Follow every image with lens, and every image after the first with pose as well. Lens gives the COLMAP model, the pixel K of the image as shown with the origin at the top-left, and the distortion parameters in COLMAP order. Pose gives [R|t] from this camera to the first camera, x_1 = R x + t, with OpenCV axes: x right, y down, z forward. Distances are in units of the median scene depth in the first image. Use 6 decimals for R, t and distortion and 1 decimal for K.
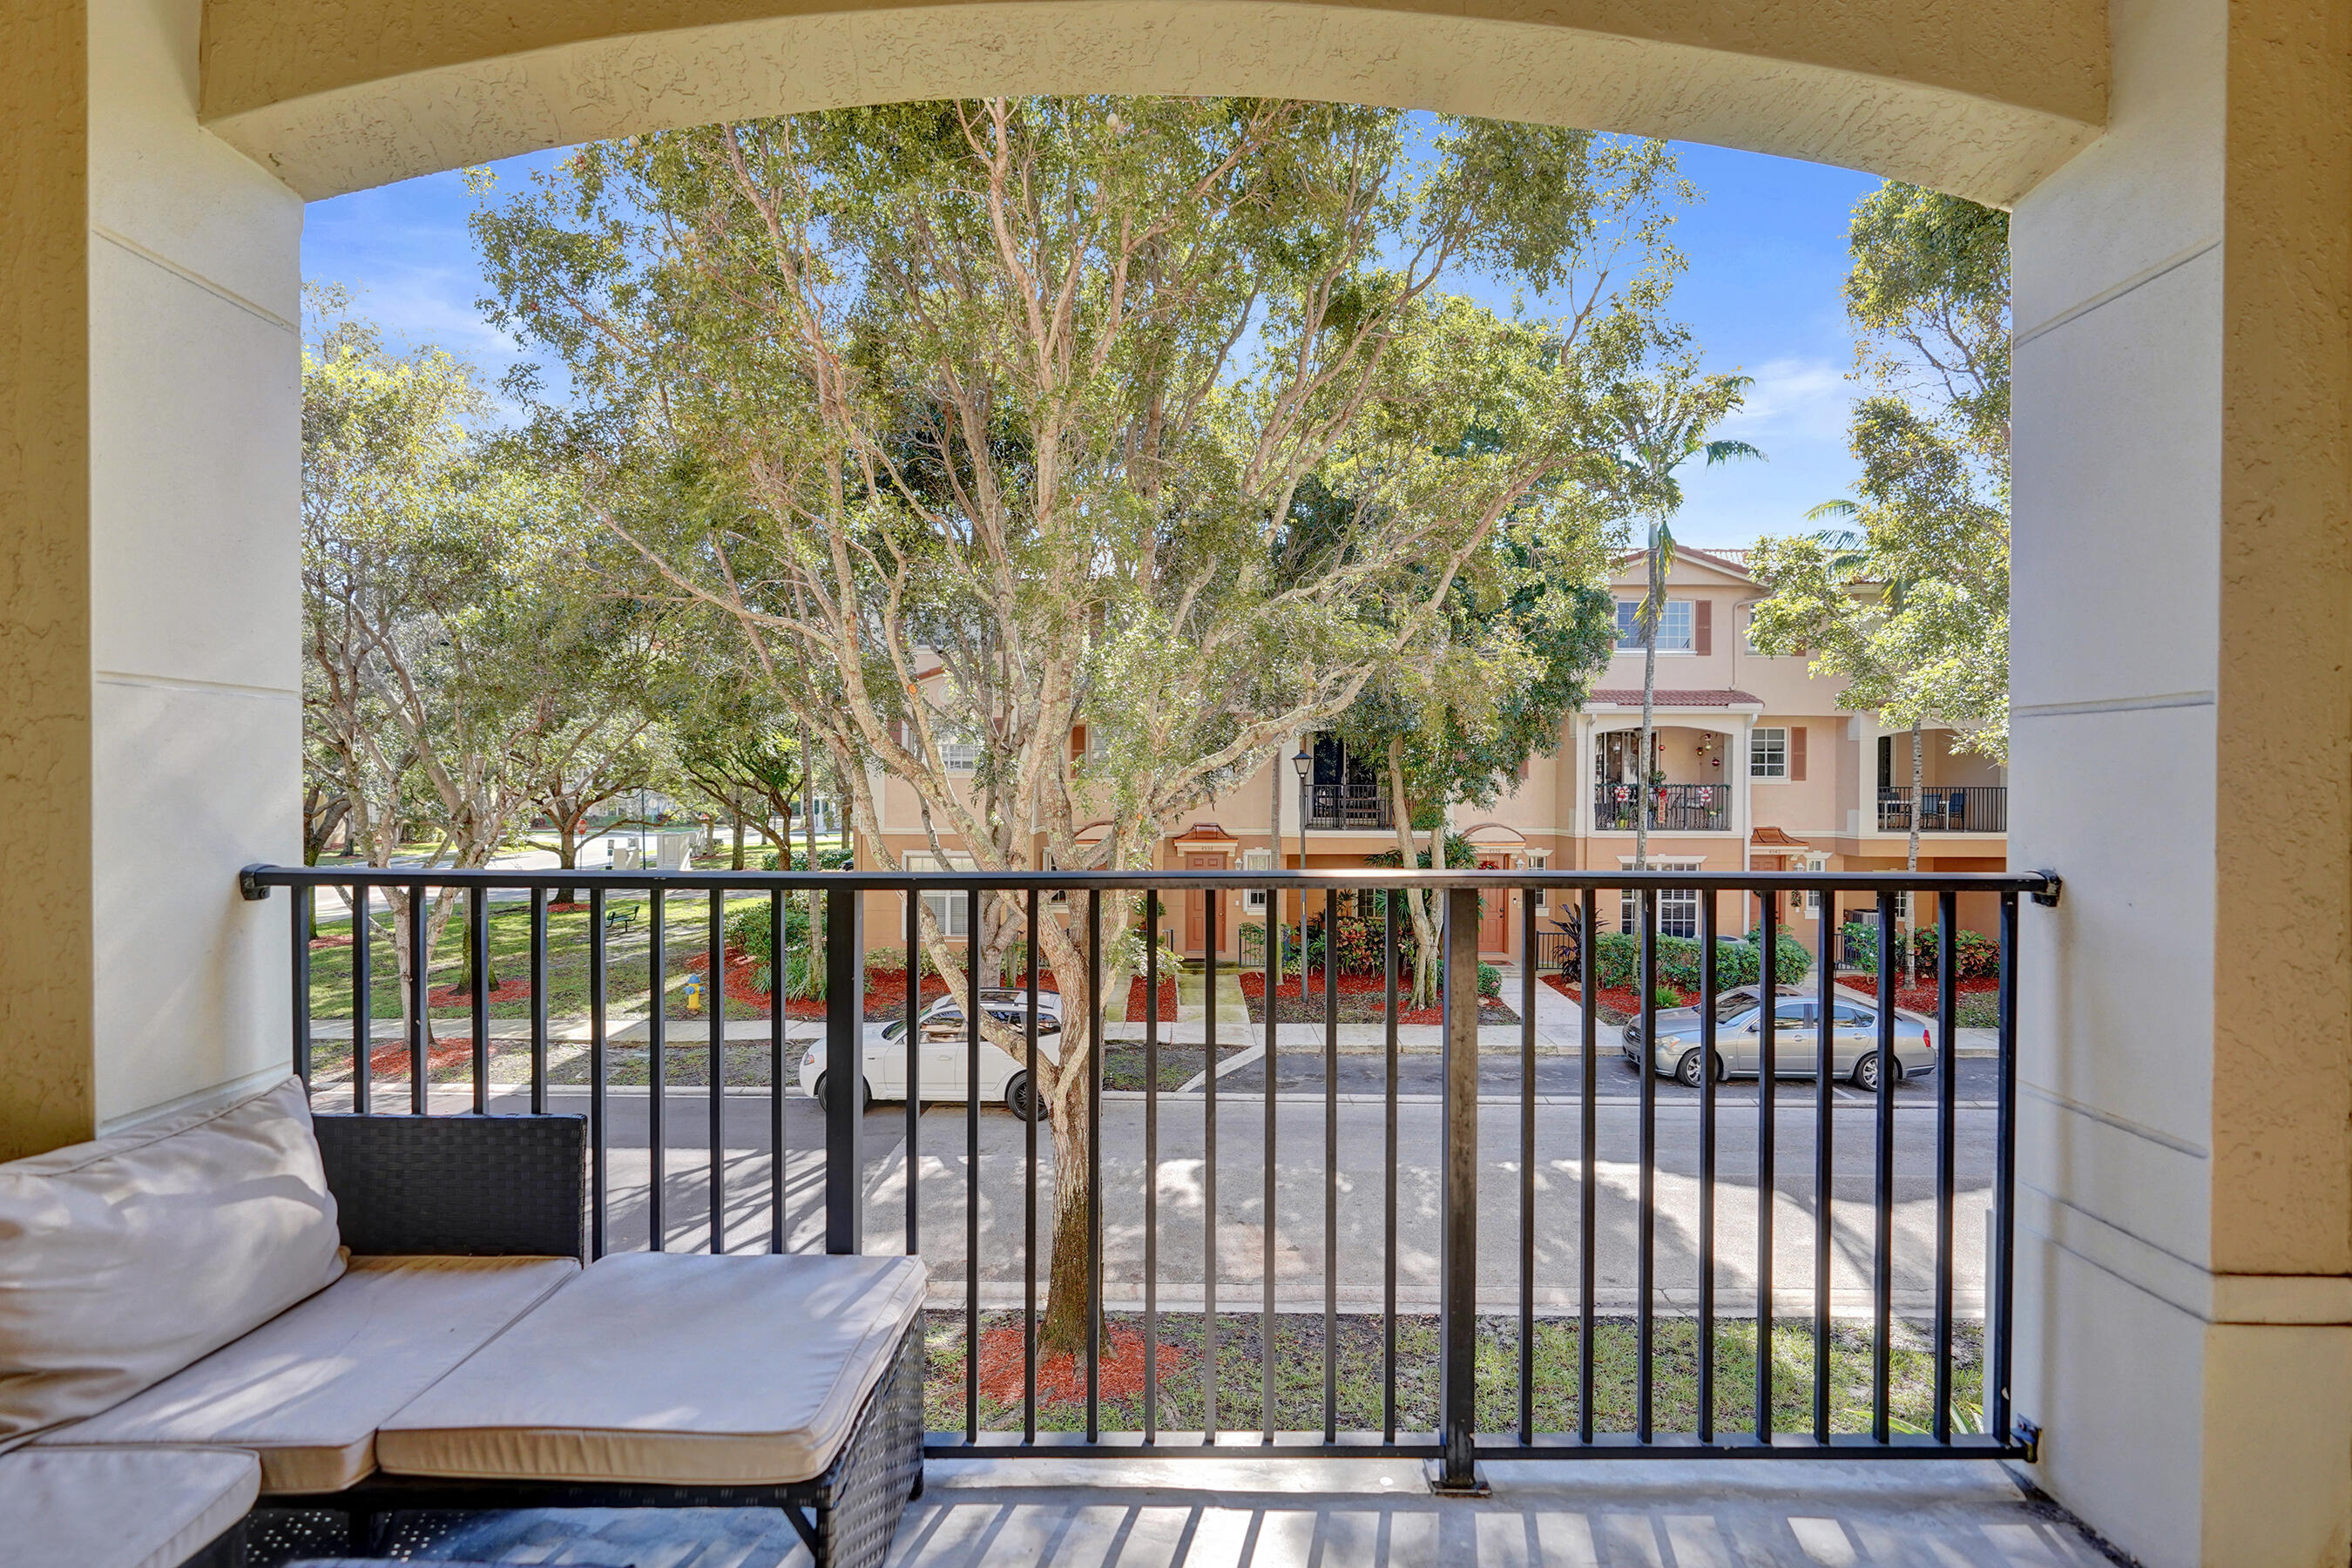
lens RADIAL K [[1083.1, 0, 1225.2], [0, 1083.1, 783.3], [0, 0, 1]] dist [-0.016115, -0.000199]
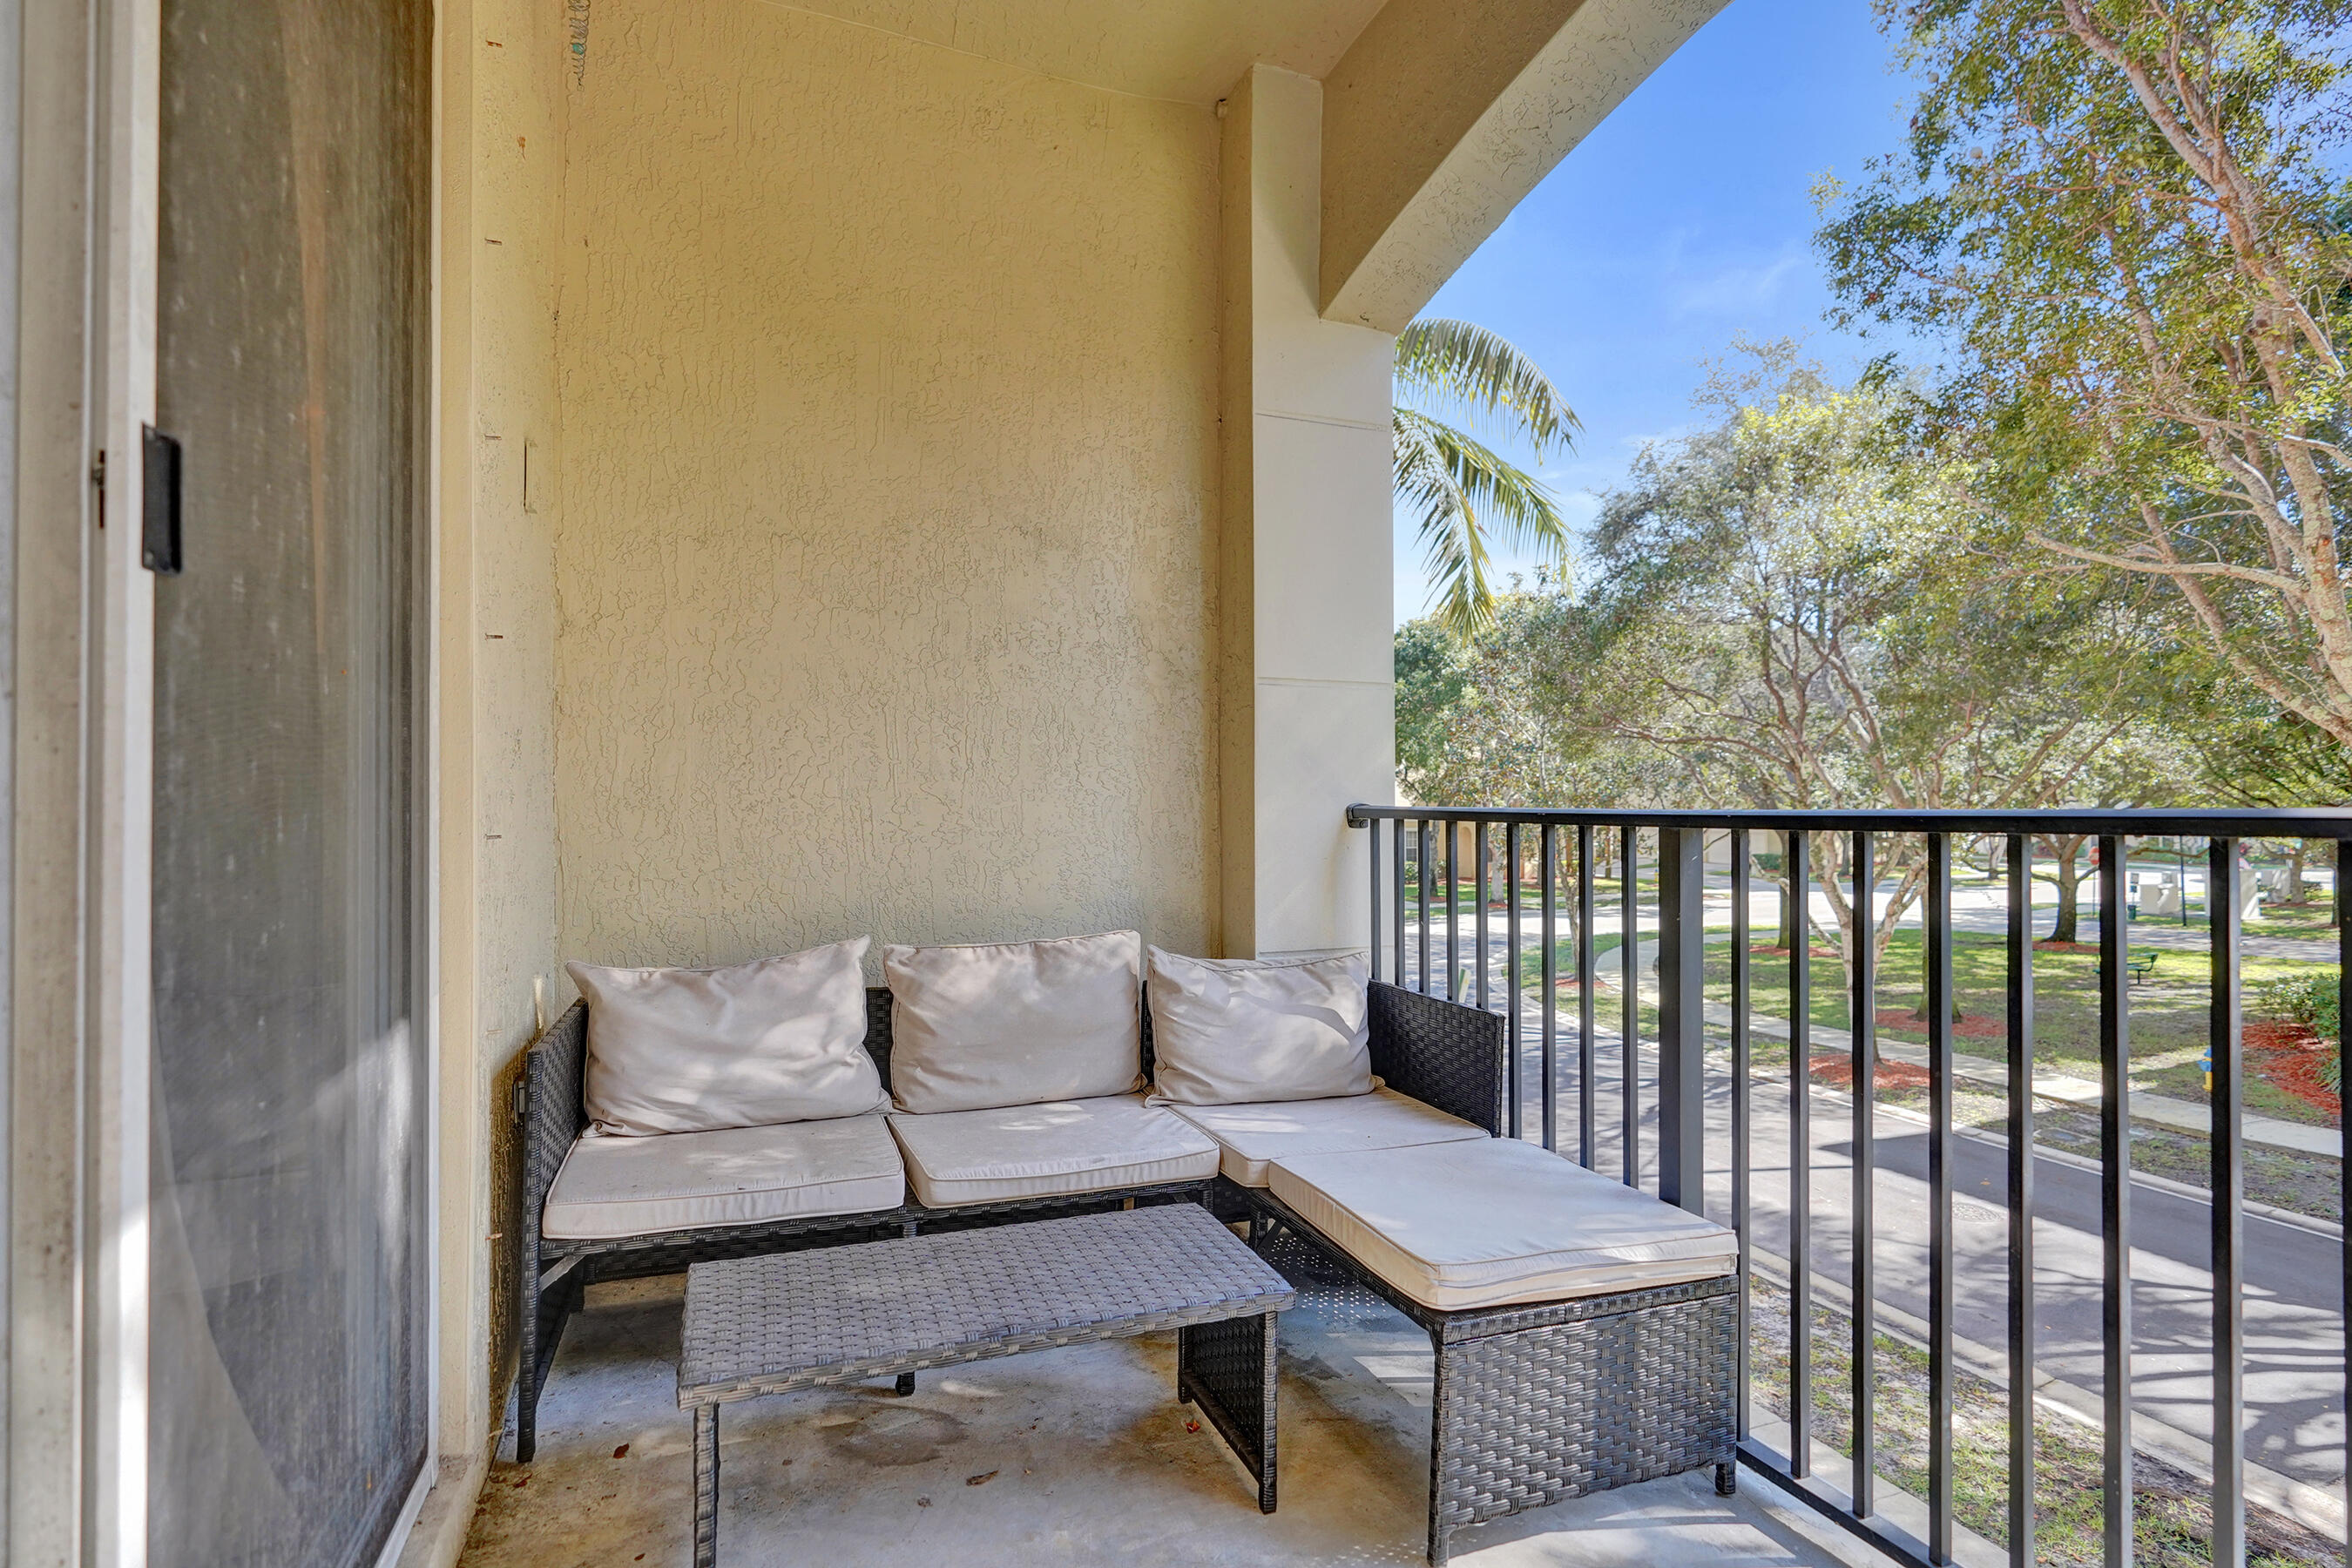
lens RADIAL K [[1203.3, 0, 1164.0], [0, 1203.3, 794.1], [0, 0, 1]] dist [-0.081049, 0.038468]
pose [[0.290886, -0.022497, -0.956493, 0.119105], [0.001267, 0.999732, -0.023129, 0.021207], [0.956757, 0.005517, 0.290836, 0.058118]]
